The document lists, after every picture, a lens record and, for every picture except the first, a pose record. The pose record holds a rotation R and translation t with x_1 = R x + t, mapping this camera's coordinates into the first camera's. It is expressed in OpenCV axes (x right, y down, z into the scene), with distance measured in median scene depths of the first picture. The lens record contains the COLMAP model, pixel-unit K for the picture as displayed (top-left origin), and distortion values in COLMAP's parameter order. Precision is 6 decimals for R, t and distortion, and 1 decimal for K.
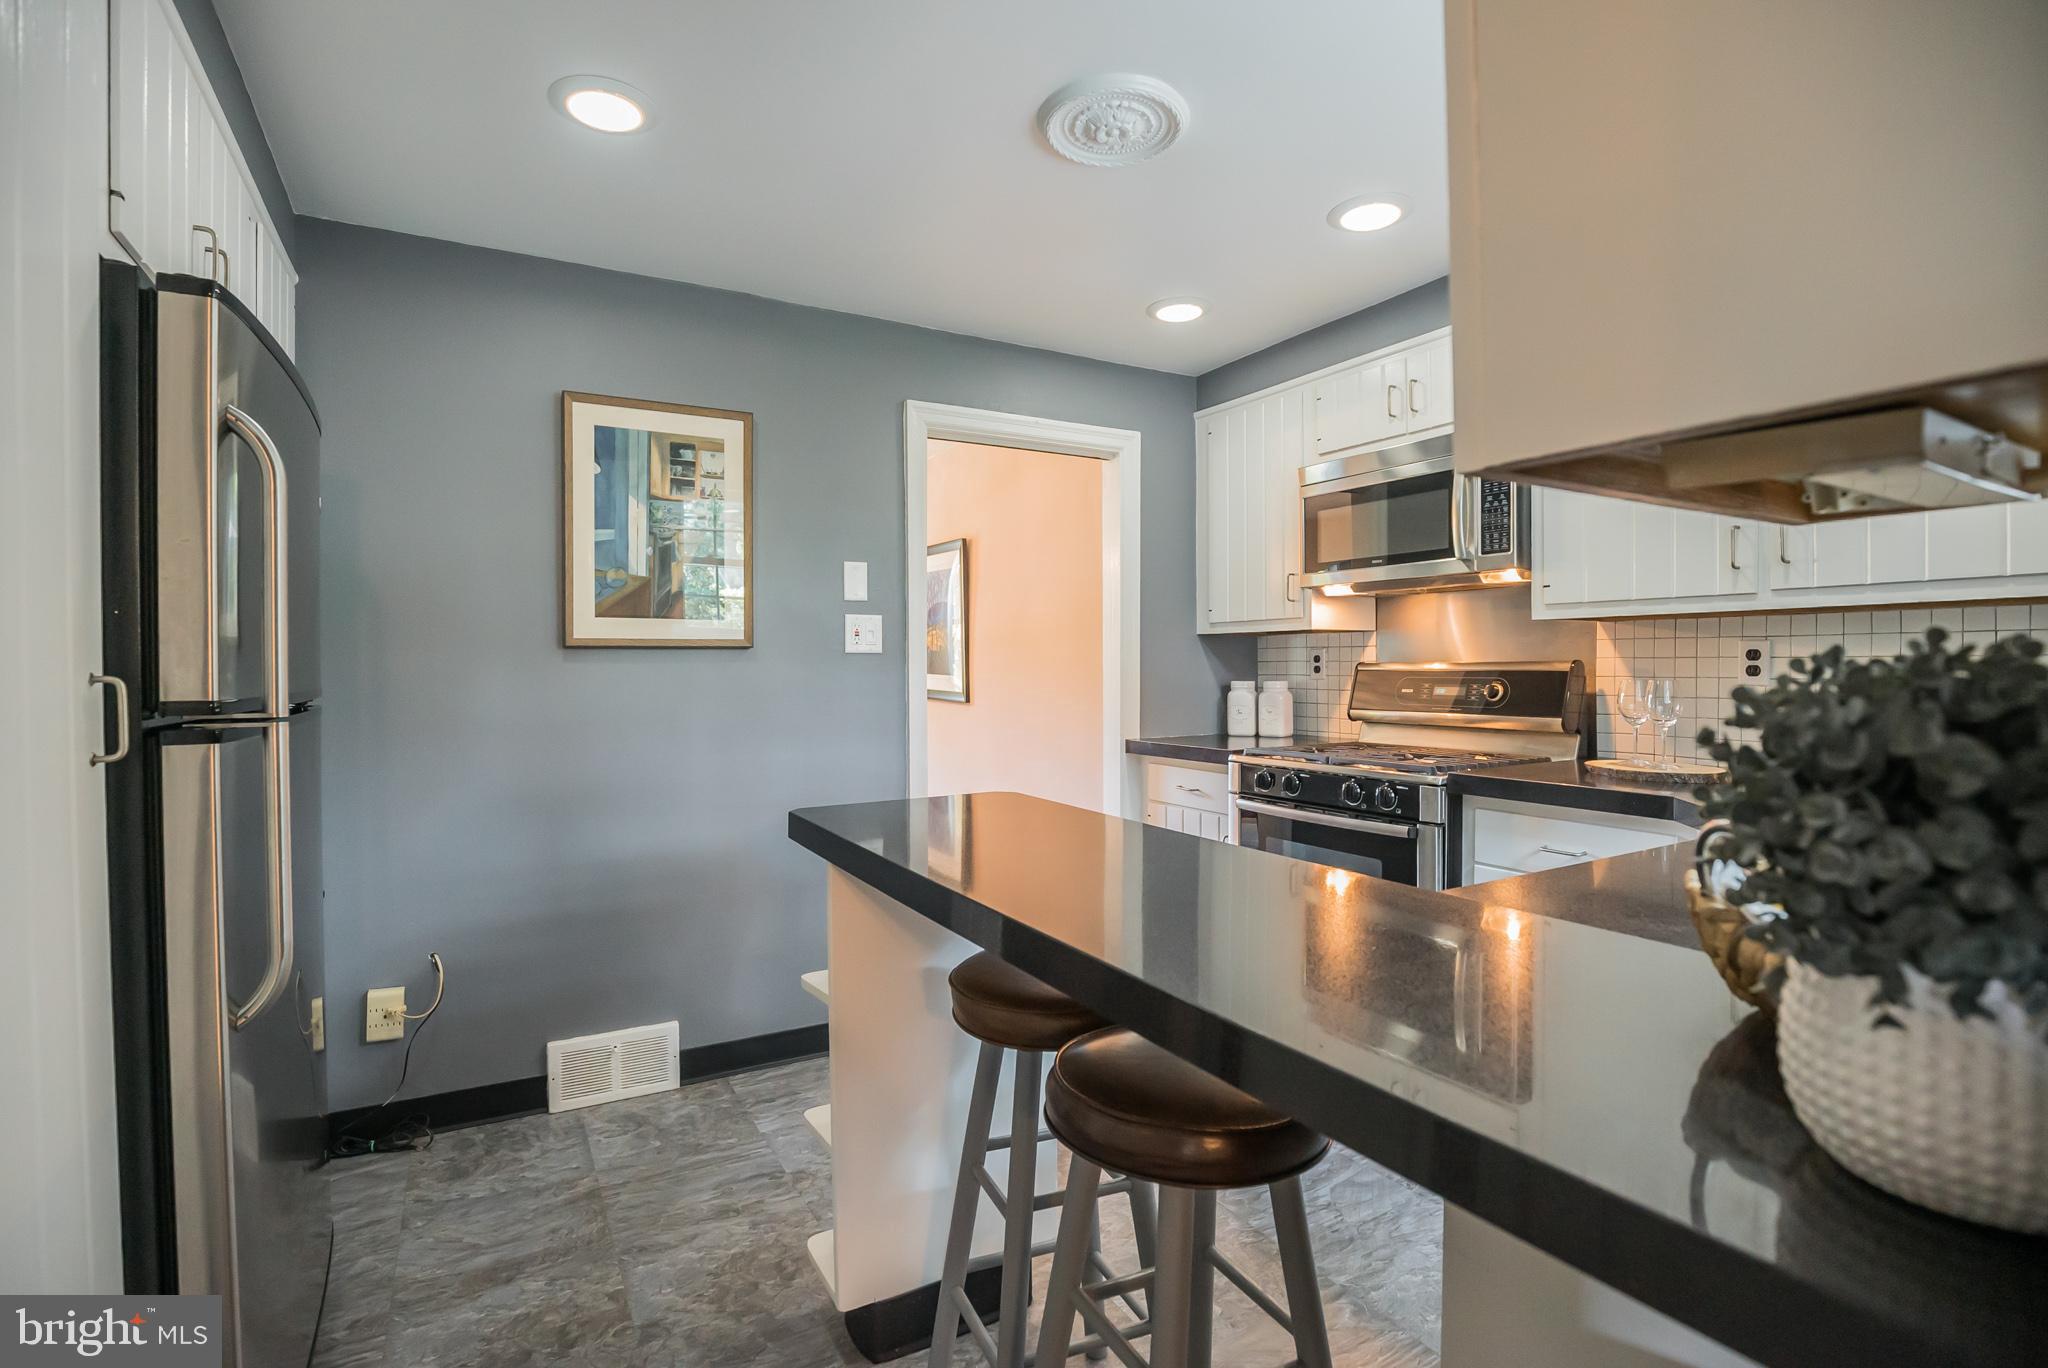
lens RADIAL K [[953.8, 0, 1016.4], [0, 953.8, 674.8], [0, 0, 1]] dist [-0.028020, -0.000863]
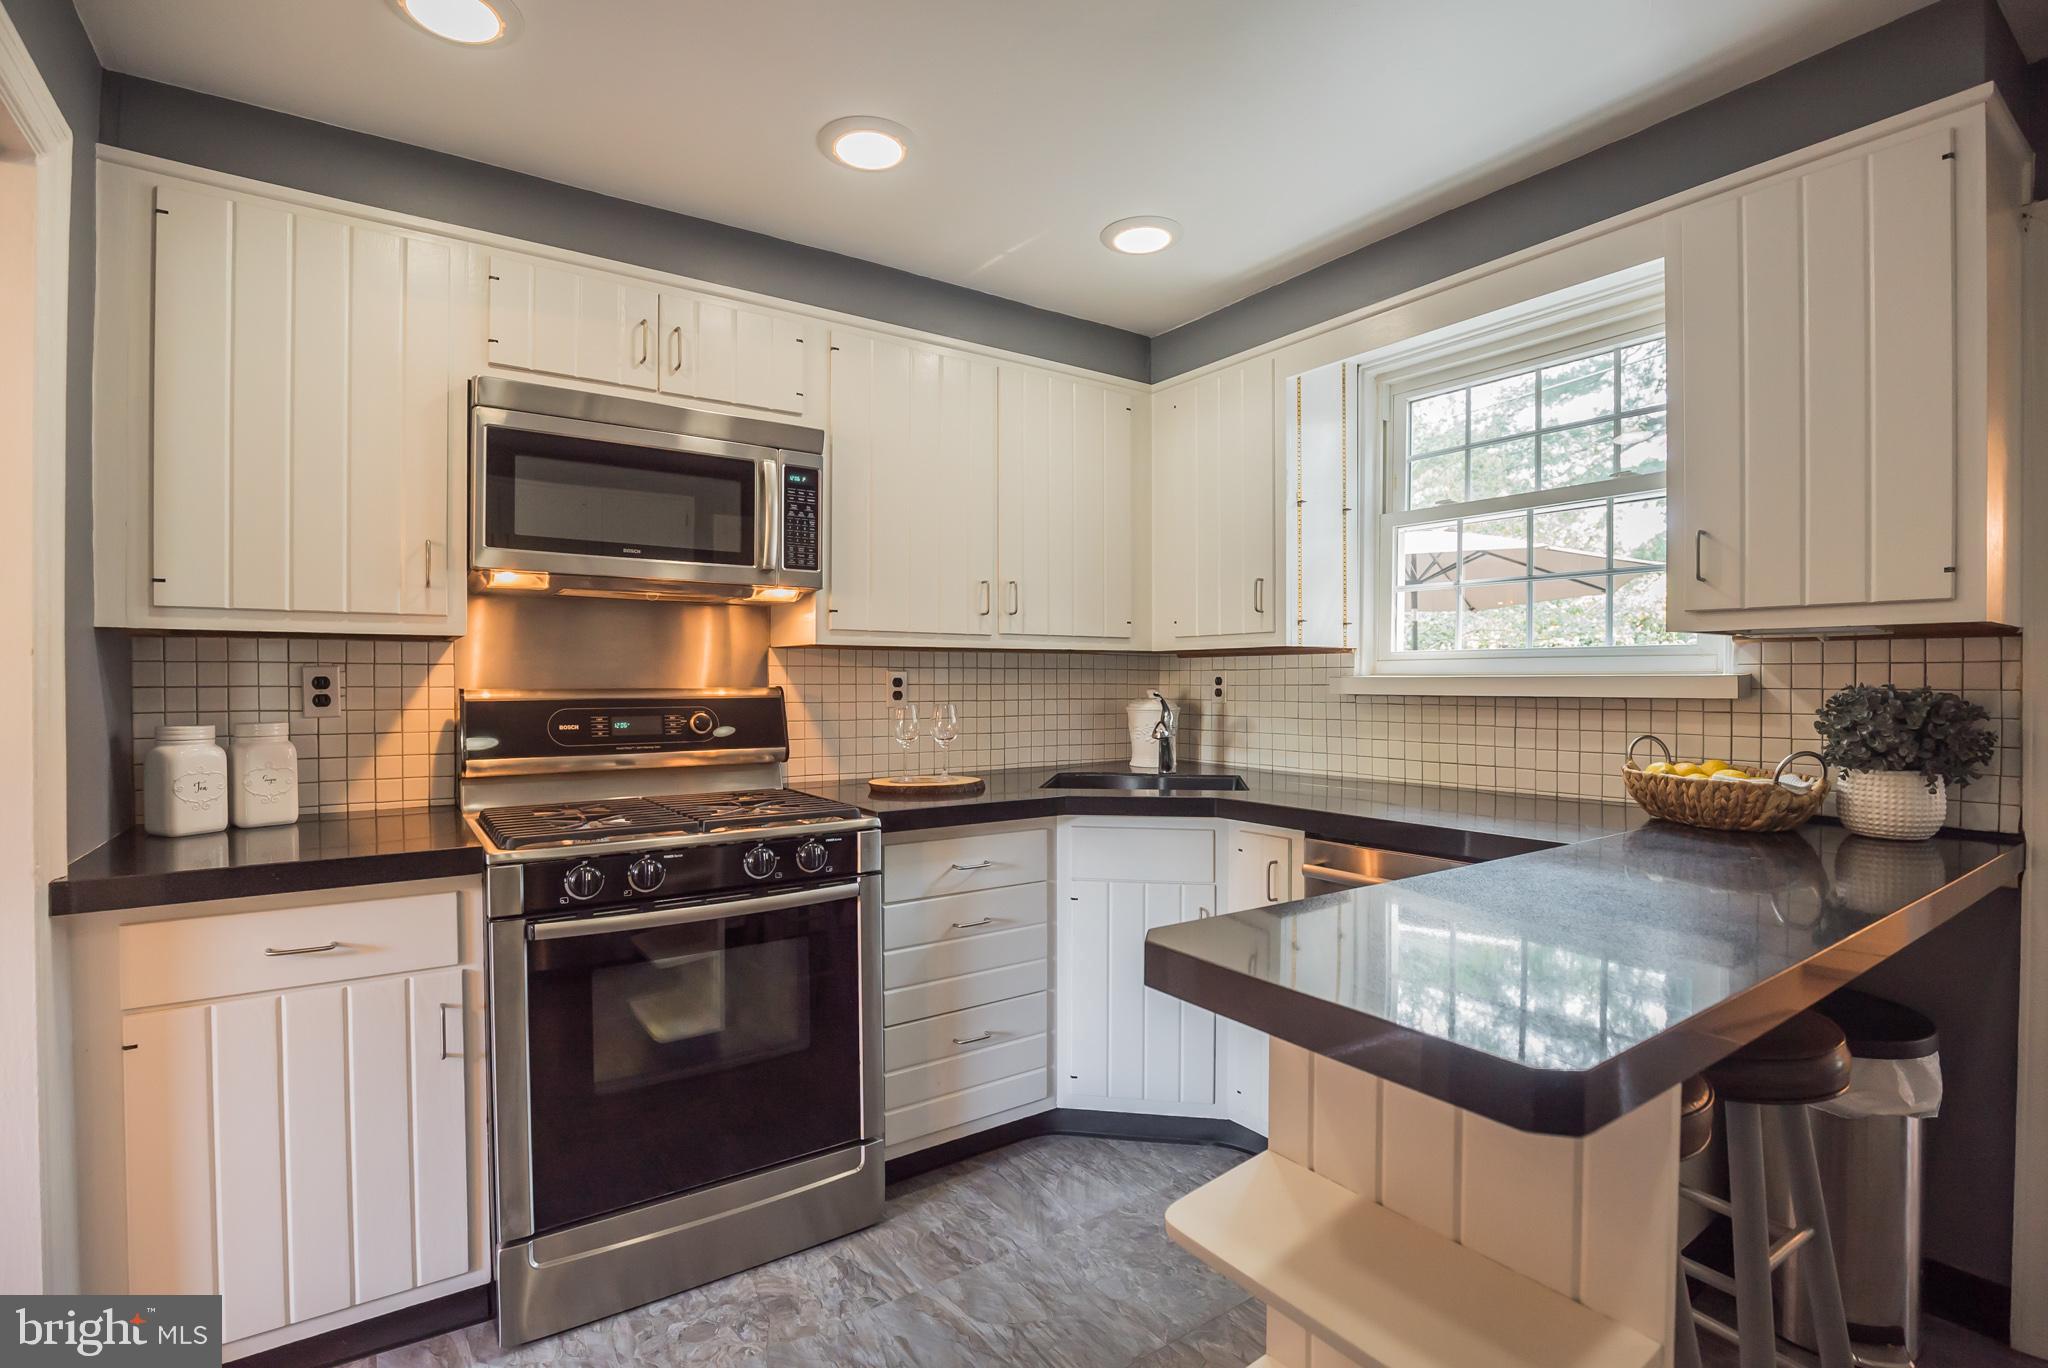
lens RADIAL K [[953.8, 0, 1022.4], [0, 953.8, 684.2], [0, 0, 1]] dist [-0.028020, -0.000863]
pose [[-0.088250, 0.006532, 0.996077, -0.414889], [0.013644, 0.999893, -0.005349, -0.009515], [-0.996005, 0.013119, -0.088330, 0.852208]]
